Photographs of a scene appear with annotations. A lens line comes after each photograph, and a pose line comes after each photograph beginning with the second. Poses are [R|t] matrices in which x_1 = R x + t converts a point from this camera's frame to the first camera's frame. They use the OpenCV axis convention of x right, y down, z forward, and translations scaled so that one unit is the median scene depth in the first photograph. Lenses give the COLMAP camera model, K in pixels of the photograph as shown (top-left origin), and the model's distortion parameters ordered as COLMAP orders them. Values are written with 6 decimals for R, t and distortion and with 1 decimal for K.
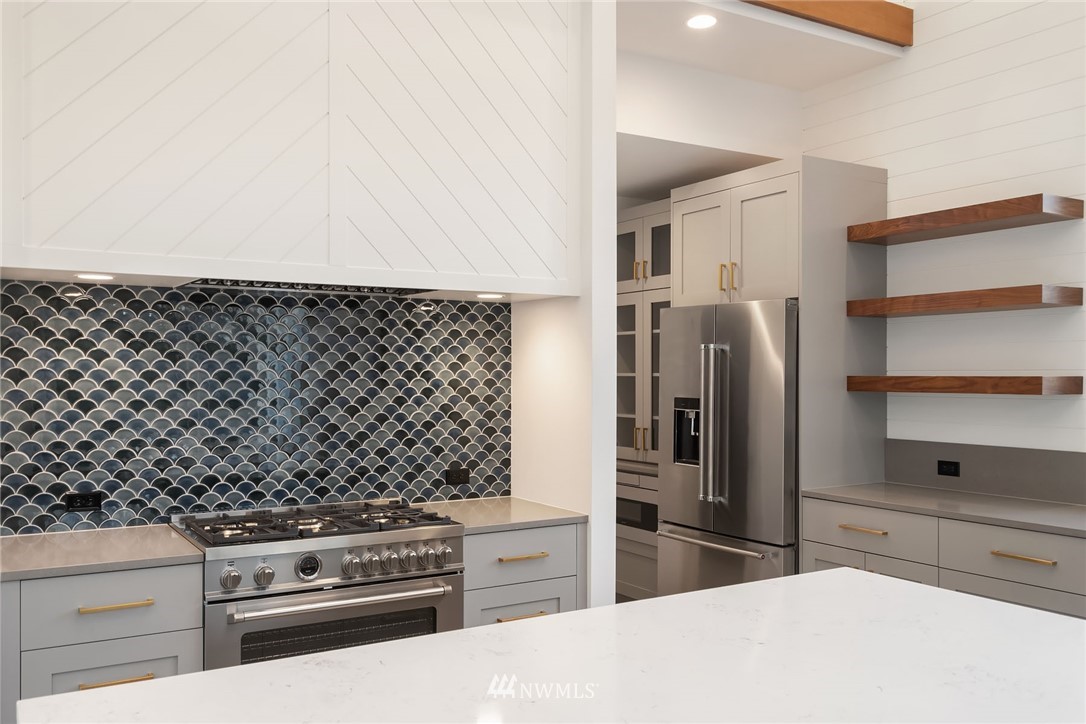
lens RADIAL K [[920.3, 0, 543.0], [0, 920.3, 362.0], [0, 0, 1]] dist [-0.001964, -0.001051]
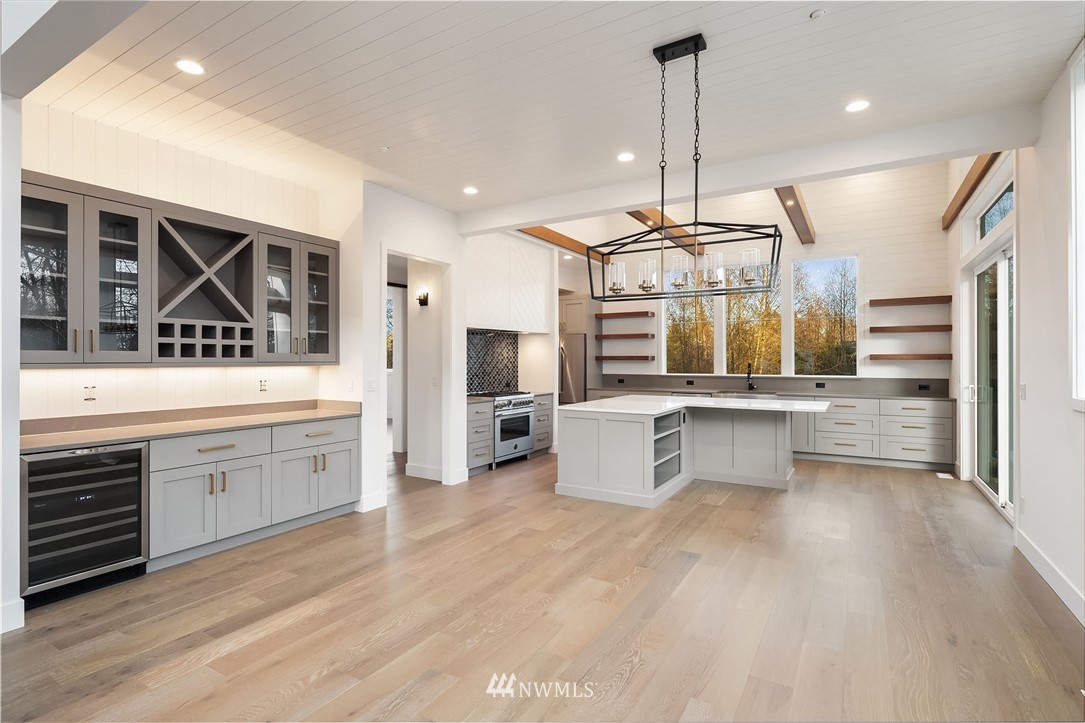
lens RADIAL K [[518.0, 0, 542.5], [0, 518.0, 361.5], [0, 0, 1]] dist [-0.000243, -0.000169]
pose [[0.887953, -0.001616, 0.459931, -0.834994], [-0.005310, 0.999891, 0.013765, 0.010718], [-0.459903, -0.014665, 0.887848, -0.737433]]
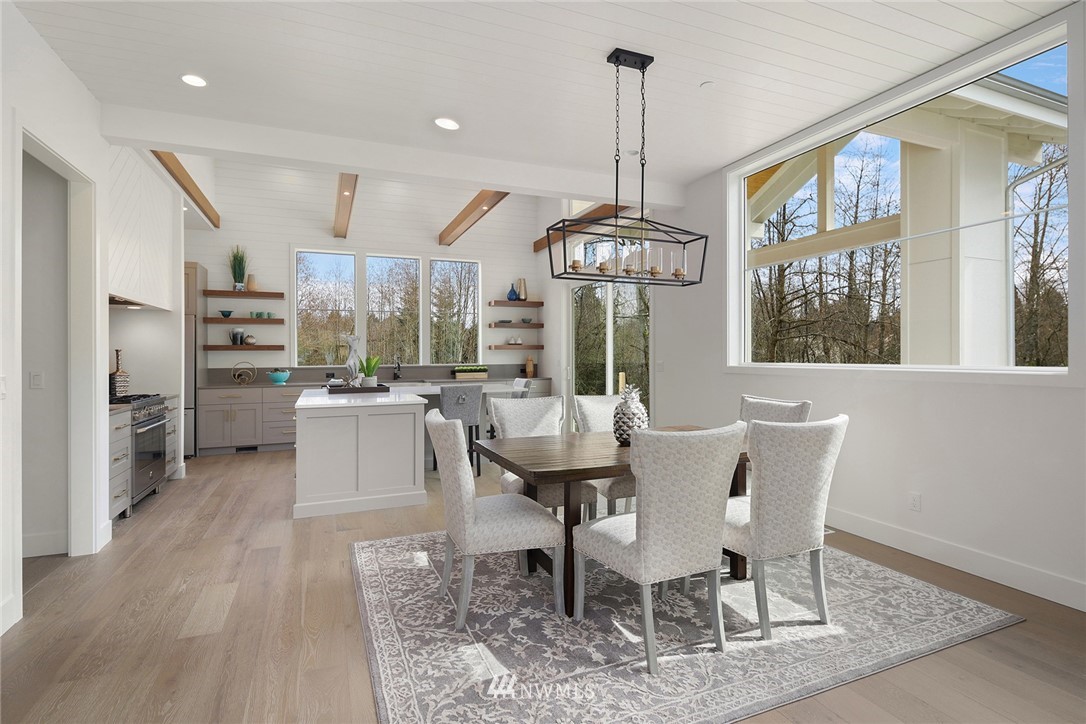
lens RADIAL K [[536.4, 0, 543.0], [0, 536.4, 362.0], [0, 0, 1]] dist [0.001519, -0.000036]
pose [[0.151110, -0.014106, 0.988416, -1.149091], [-0.007099, 0.999857, 0.015354, 0.039496], [-0.988491, -0.009337, 0.150989, -0.230671]]
